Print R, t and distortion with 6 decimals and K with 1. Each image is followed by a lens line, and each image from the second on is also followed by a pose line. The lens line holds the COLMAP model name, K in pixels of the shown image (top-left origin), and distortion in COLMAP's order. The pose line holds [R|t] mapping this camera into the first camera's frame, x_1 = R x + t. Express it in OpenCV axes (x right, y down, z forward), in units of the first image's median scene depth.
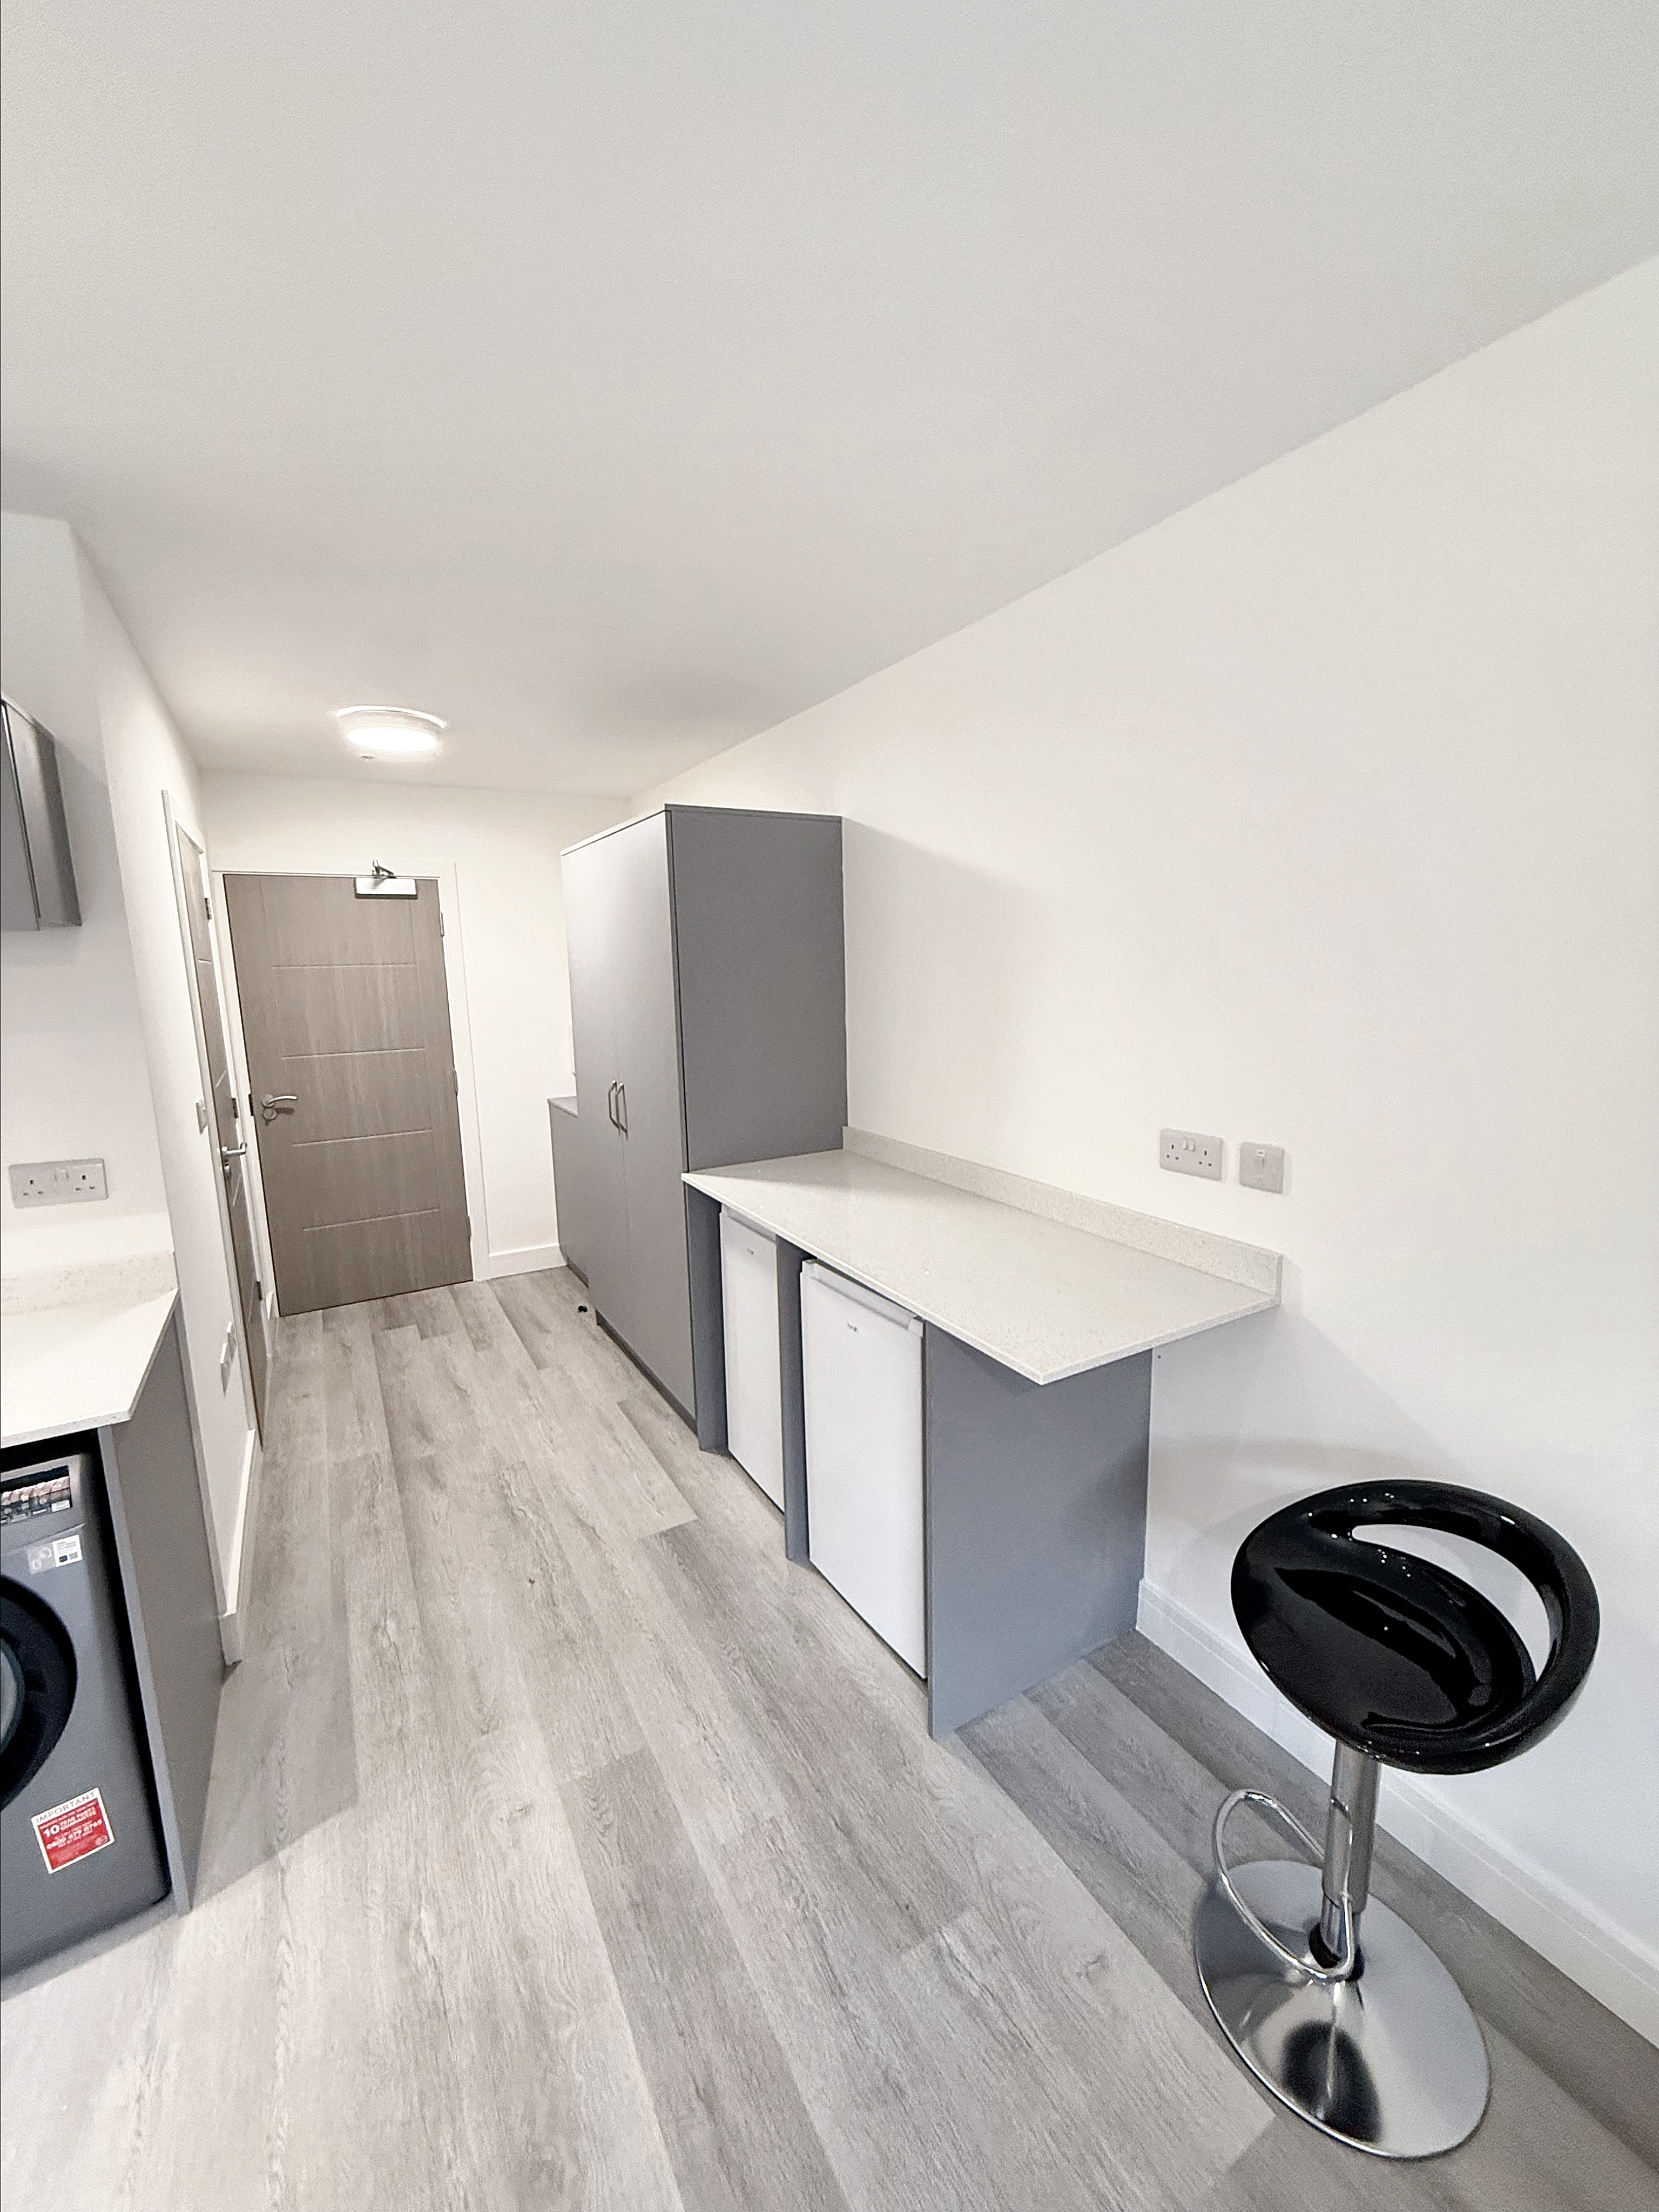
lens RADIAL K [[884.5, 0, 818.0], [0, 884.5, 1110.4], [0, 0, 1]] dist [0.002902, -0.000285]
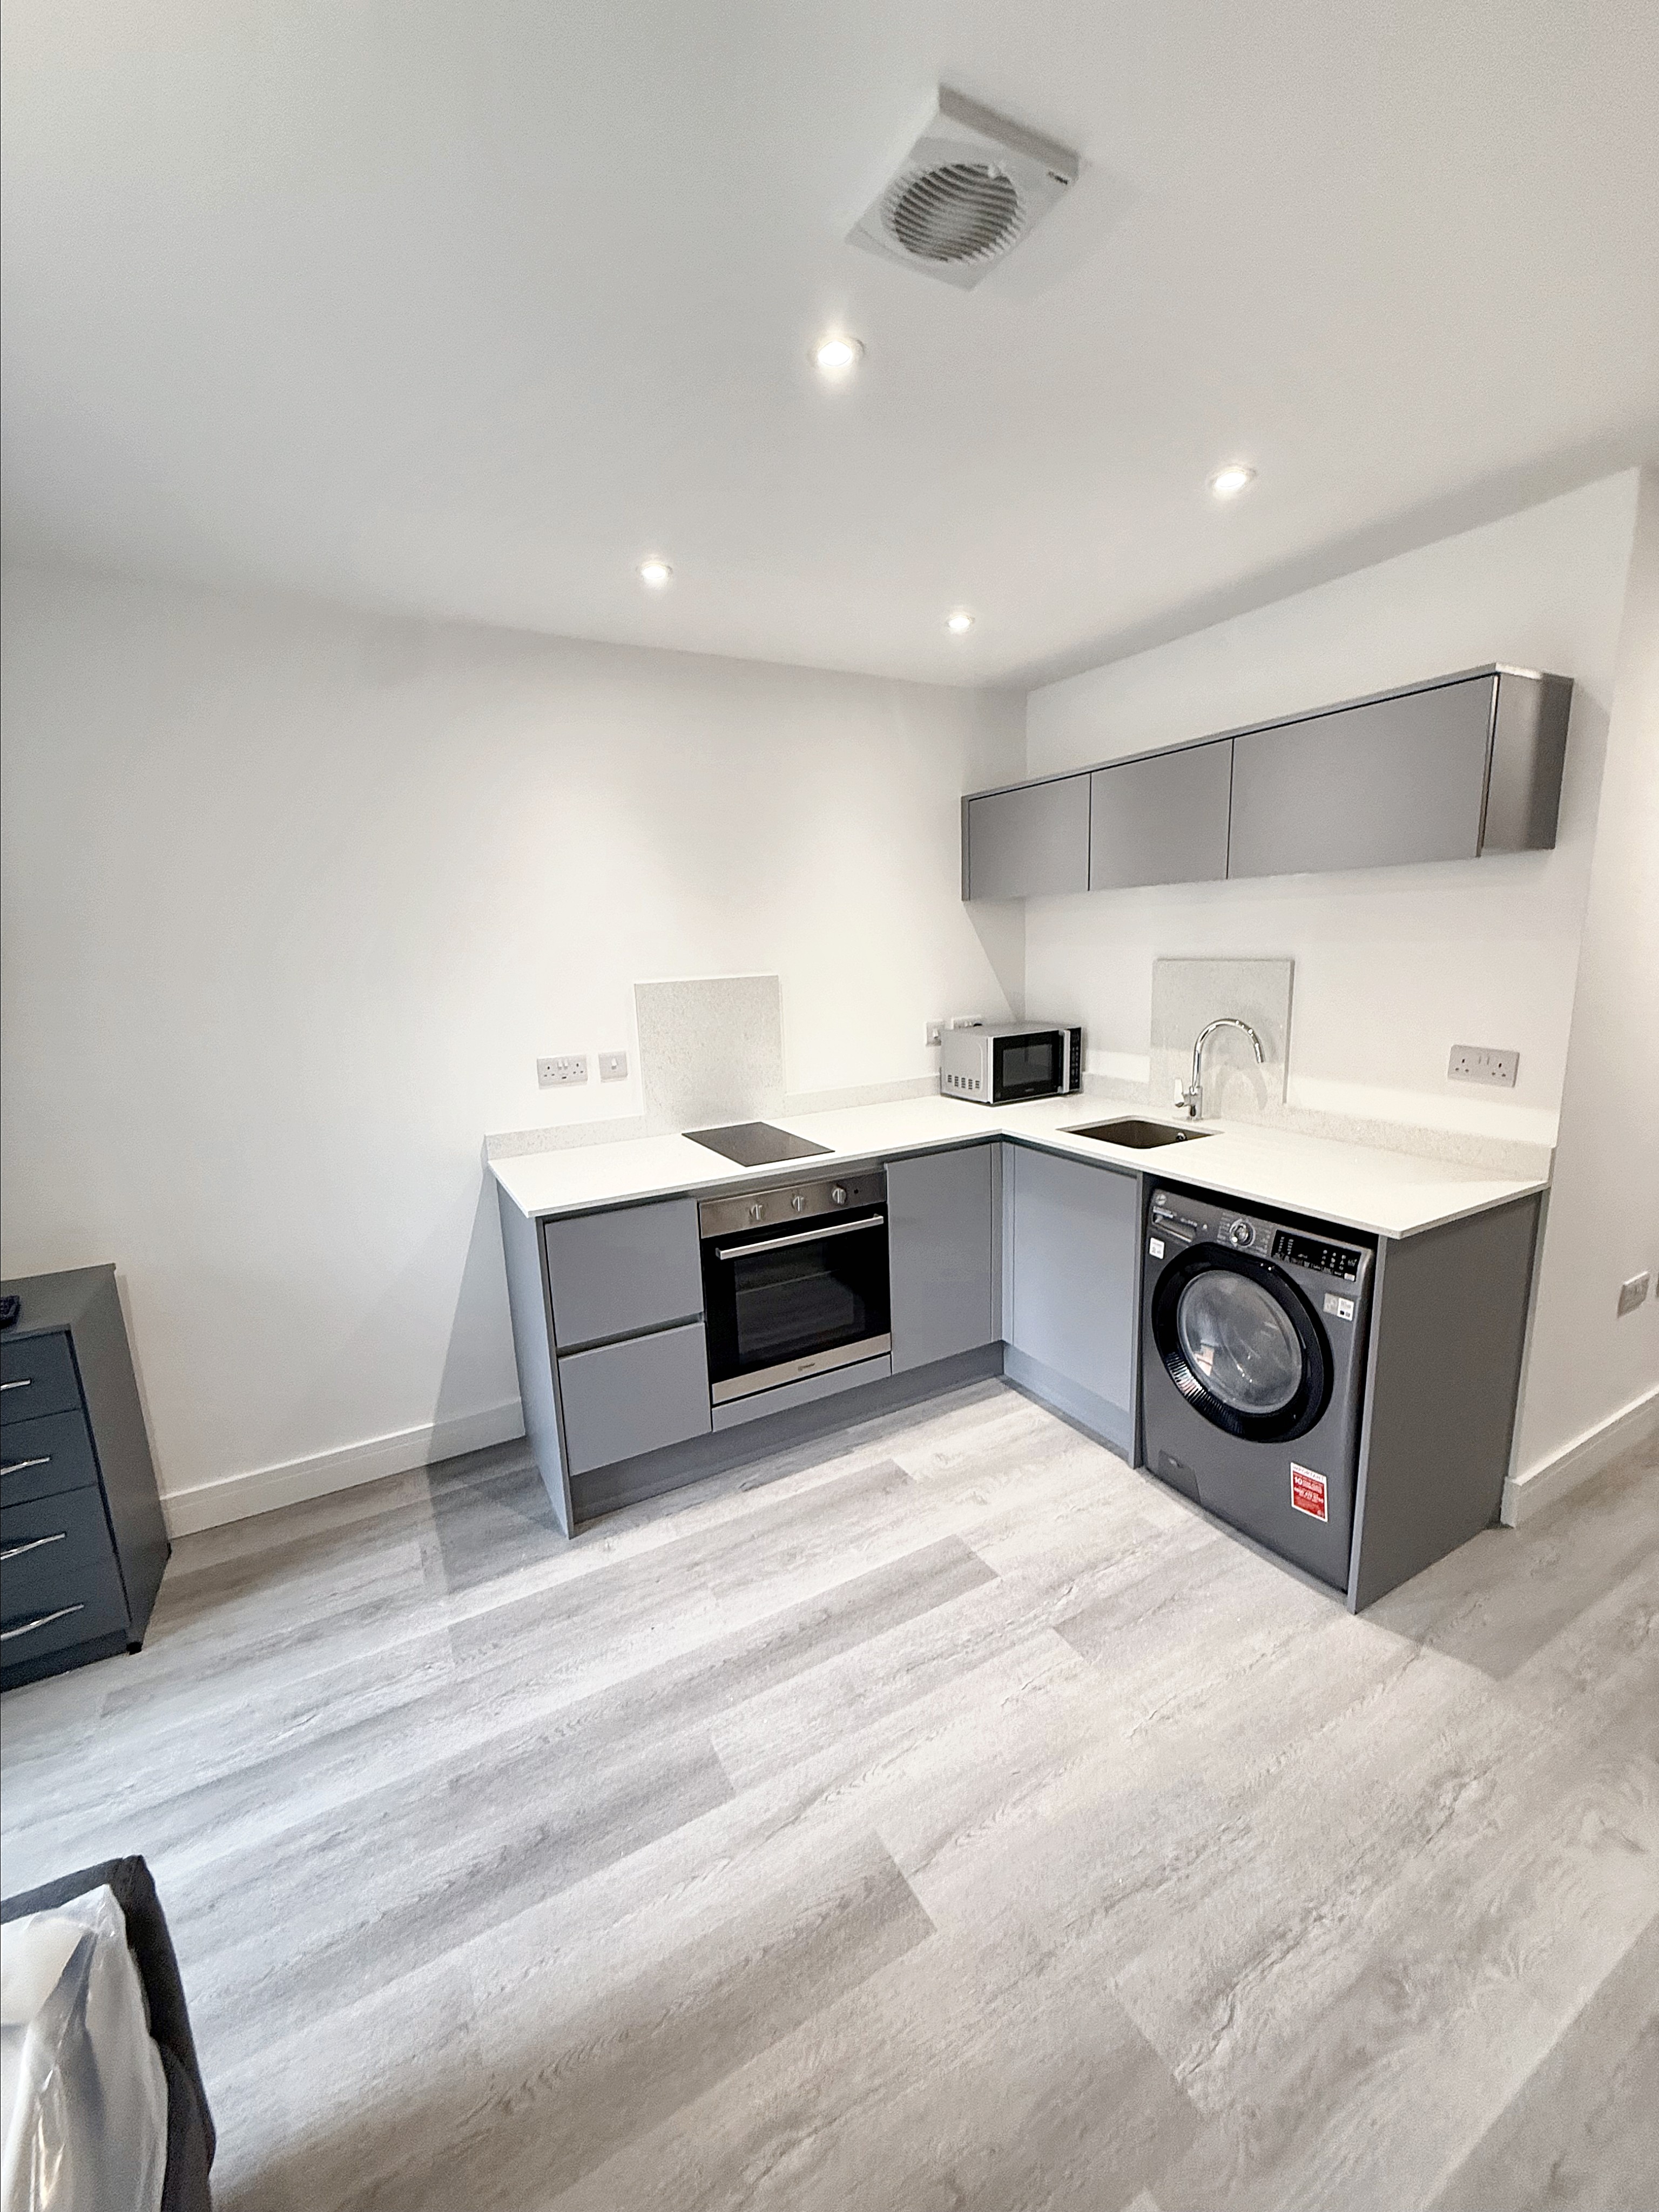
lens RADIAL K [[884.5, 0, 834.5], [0, 884.5, 1106.6], [0, 0, 1]] dist [0.002902, -0.000285]
pose [[-0.009058, 0.215260, -0.976515, 0.302315], [-0.128710, 0.968181, 0.214617, -0.009125], [0.991641, 0.127631, 0.018936, 0.079697]]
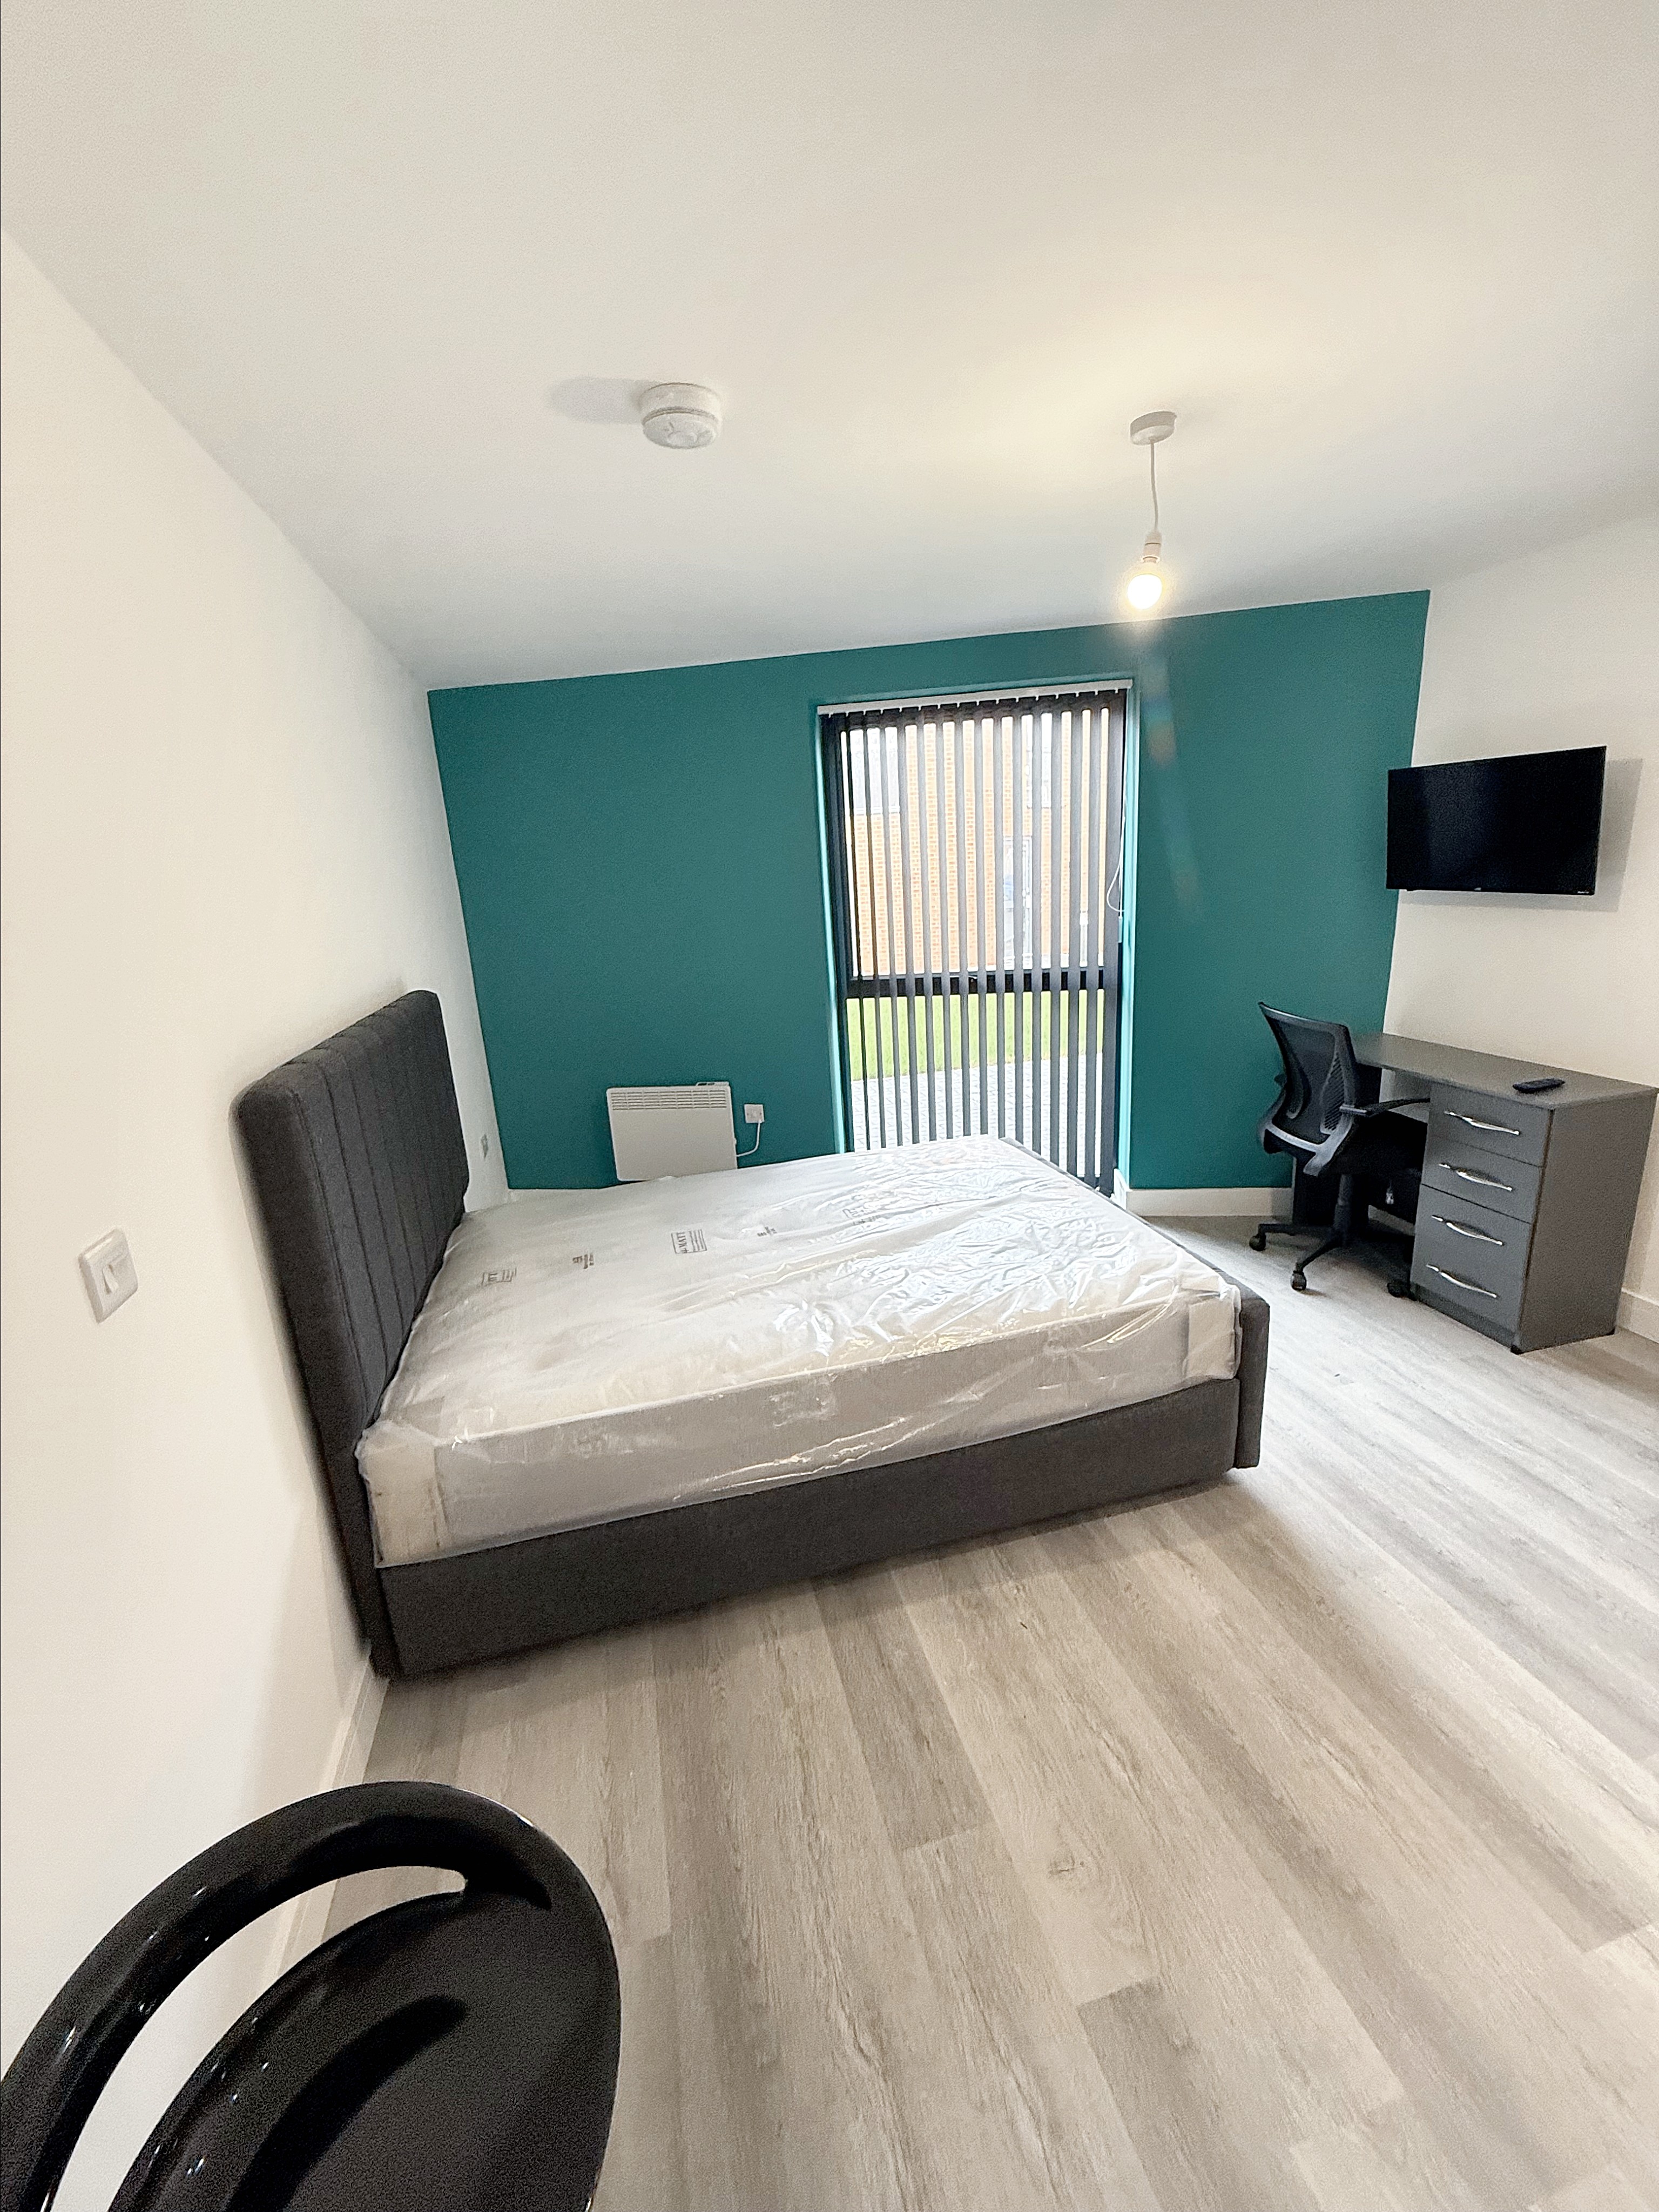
lens RADIAL K [[884.5, 0, 842.0], [0, 884.5, 1102.2], [0, 0, 1]] dist [0.002902, -0.000285]
pose [[-0.964848, 0.011486, 0.262559, 0.112264], [0.119518, 0.908935, 0.399441, -0.119252], [-0.234061, 0.416780, -0.878356, 0.661358]]
